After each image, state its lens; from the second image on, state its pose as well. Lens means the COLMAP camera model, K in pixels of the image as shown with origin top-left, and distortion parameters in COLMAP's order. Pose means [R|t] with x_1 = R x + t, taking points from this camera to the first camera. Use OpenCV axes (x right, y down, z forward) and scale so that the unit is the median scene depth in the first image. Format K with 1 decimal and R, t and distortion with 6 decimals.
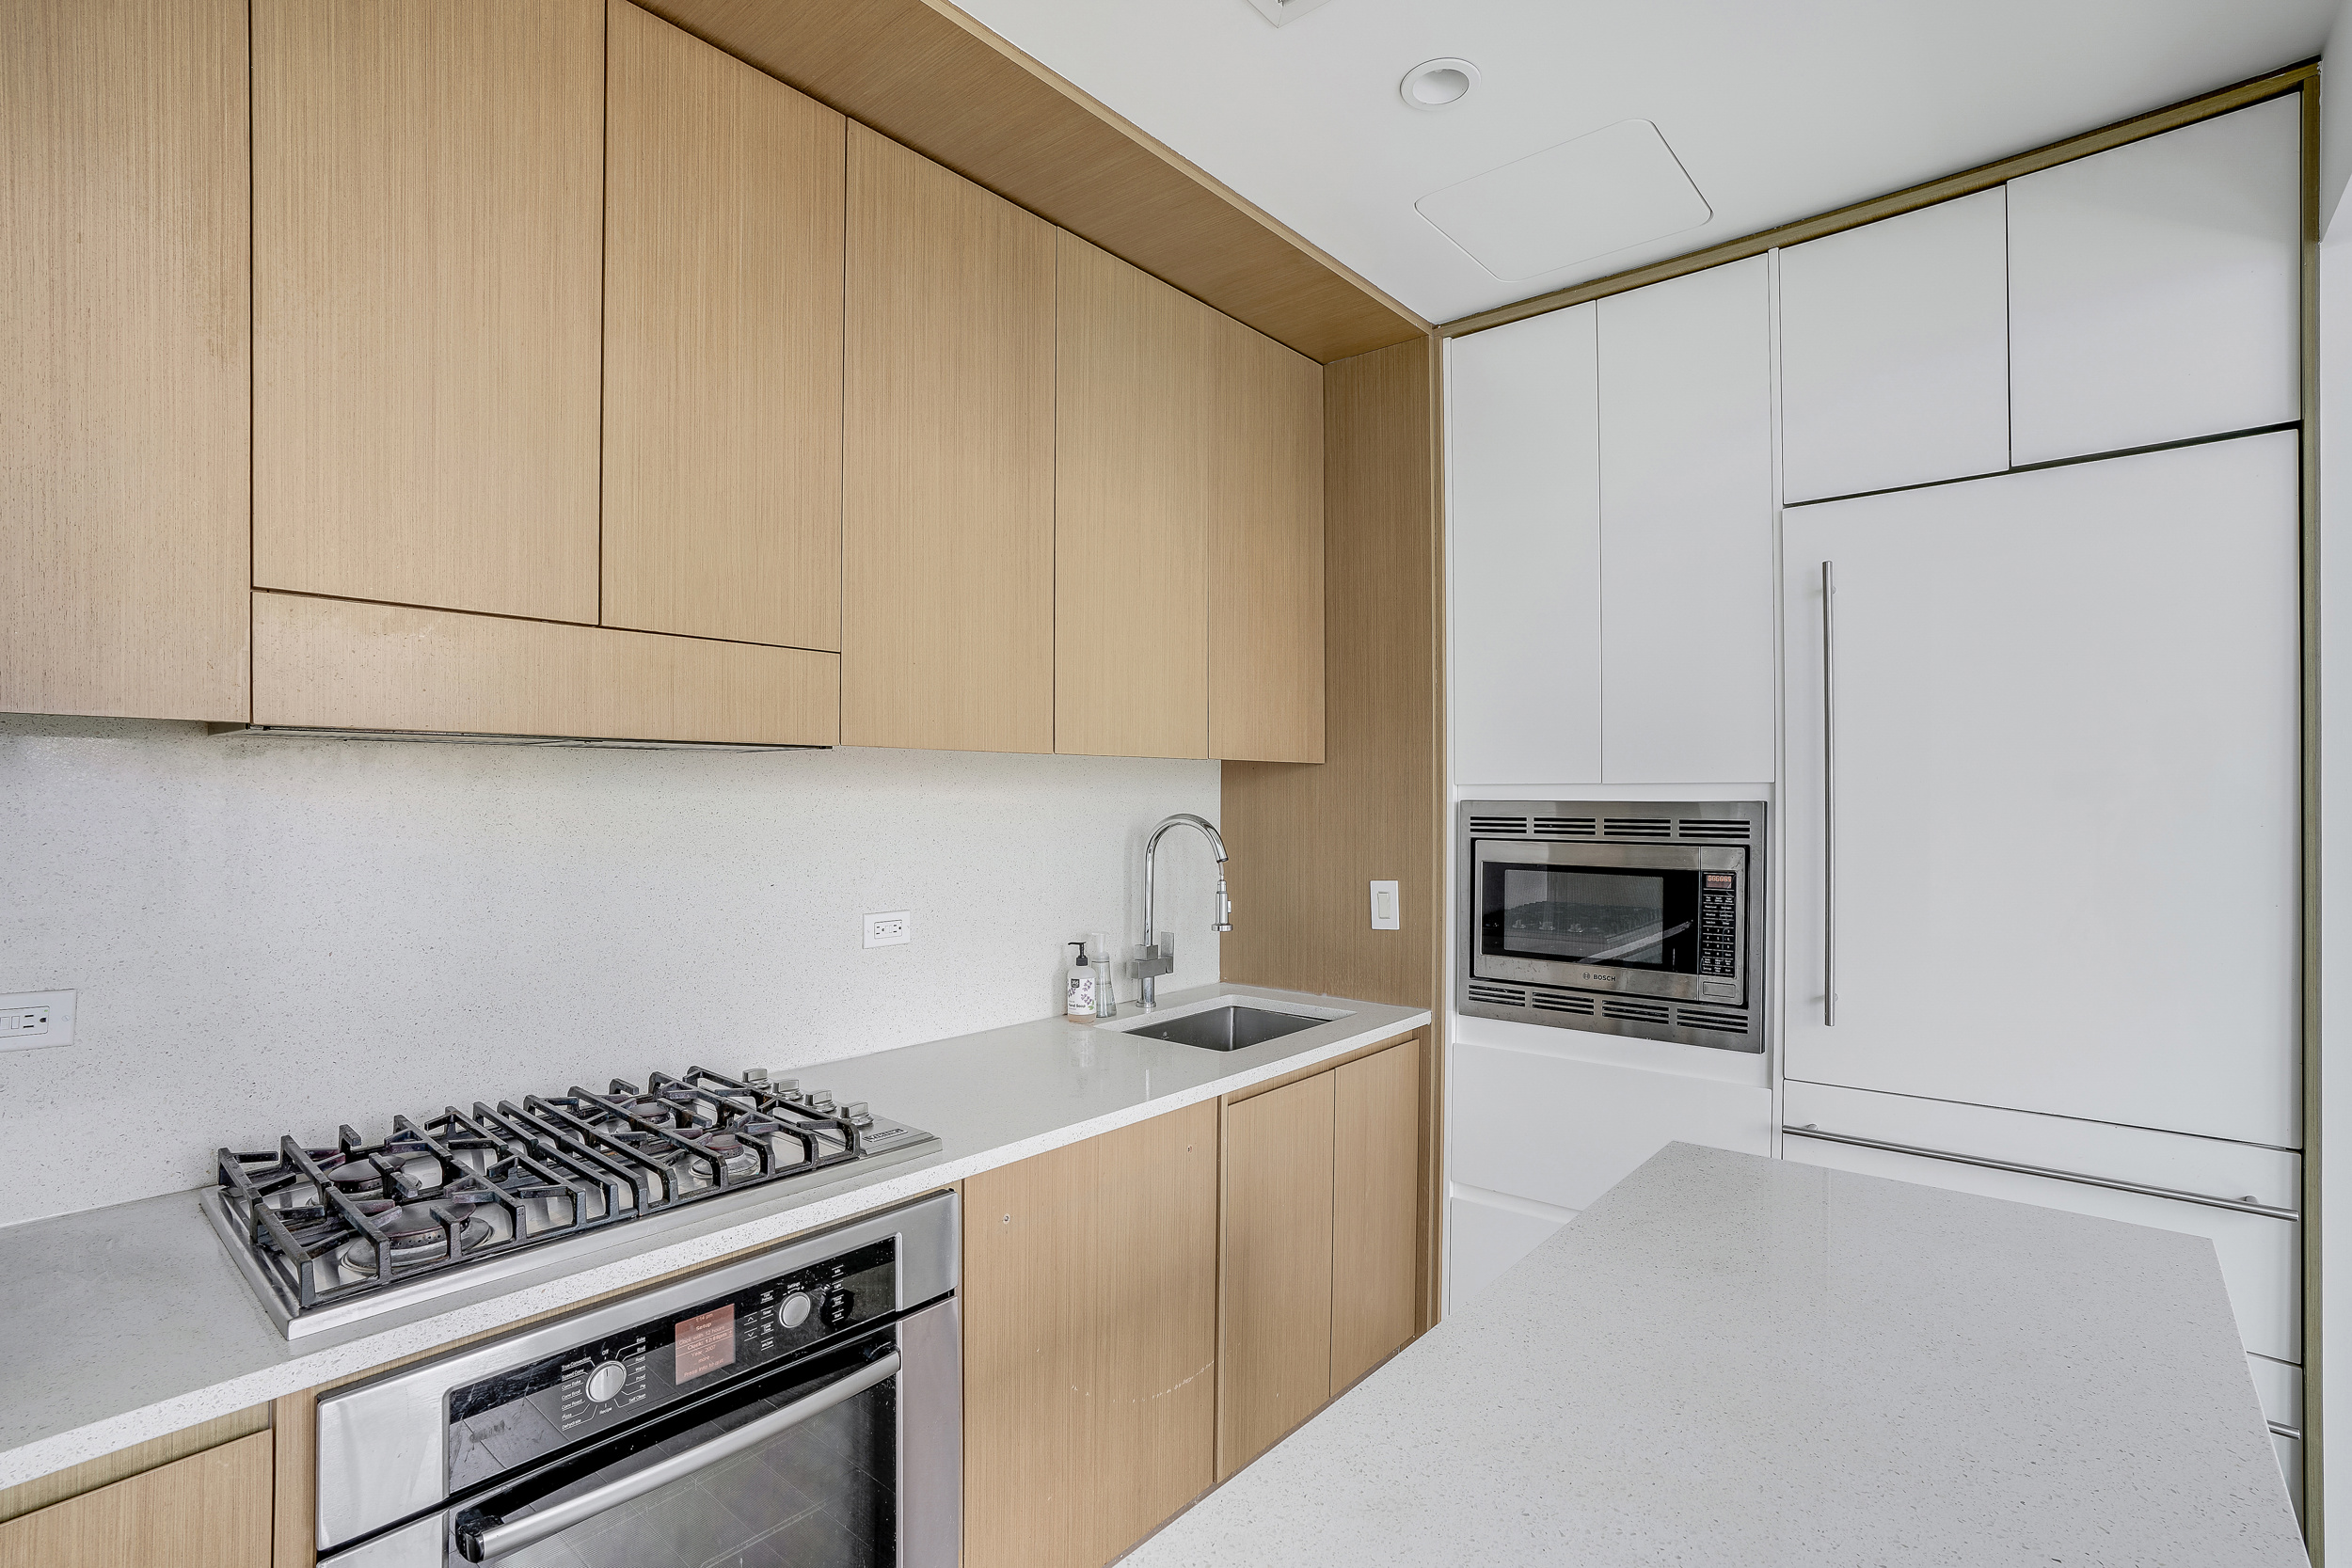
lens RADIAL K [[1116.2, 0, 1178.2], [0, 1116.2, 817.1], [0, 0, 1]] dist [-0.073738, 0.031246]
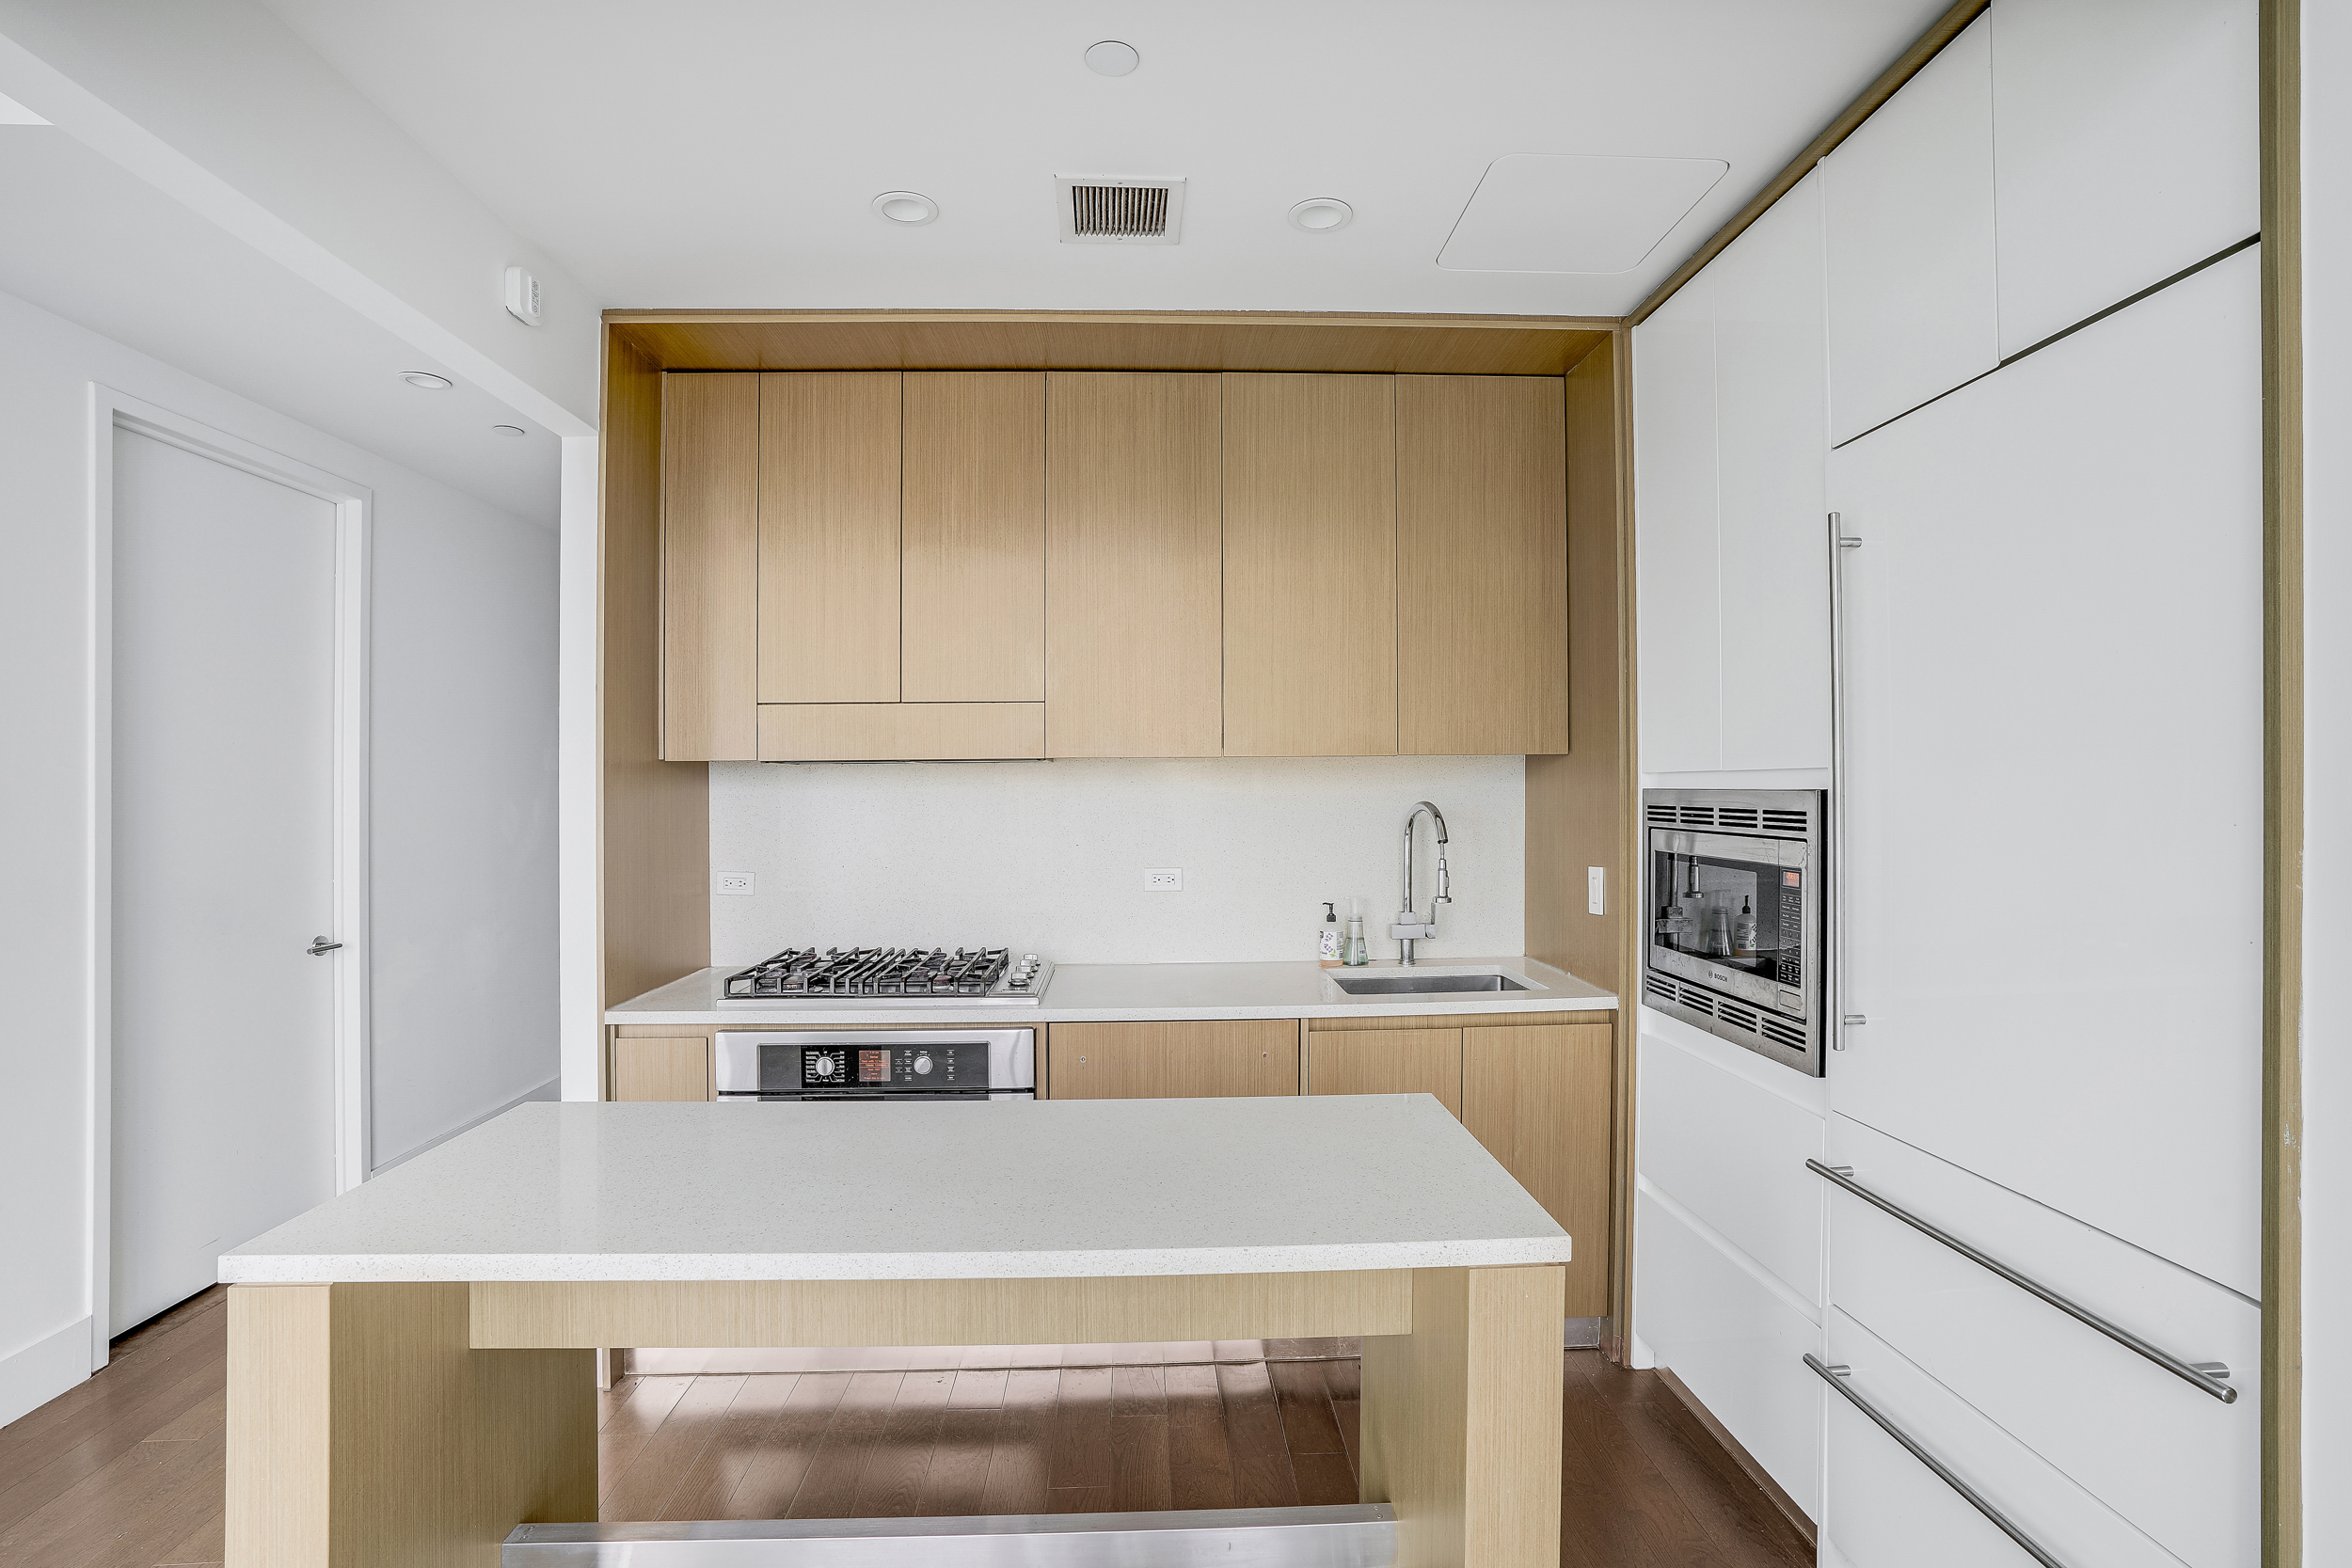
lens RADIAL K [[1111.1, 0, 1143.7], [0, 1111.1, 790.5], [0, 0, 1]] dist [-0.077589, 0.028196]
pose [[0.661844, -0.002407, -0.749638, 0.802225], [-0.006506, 0.999939, -0.008954, -0.002349], [0.749614, 0.010803, 0.661787, 0.018446]]
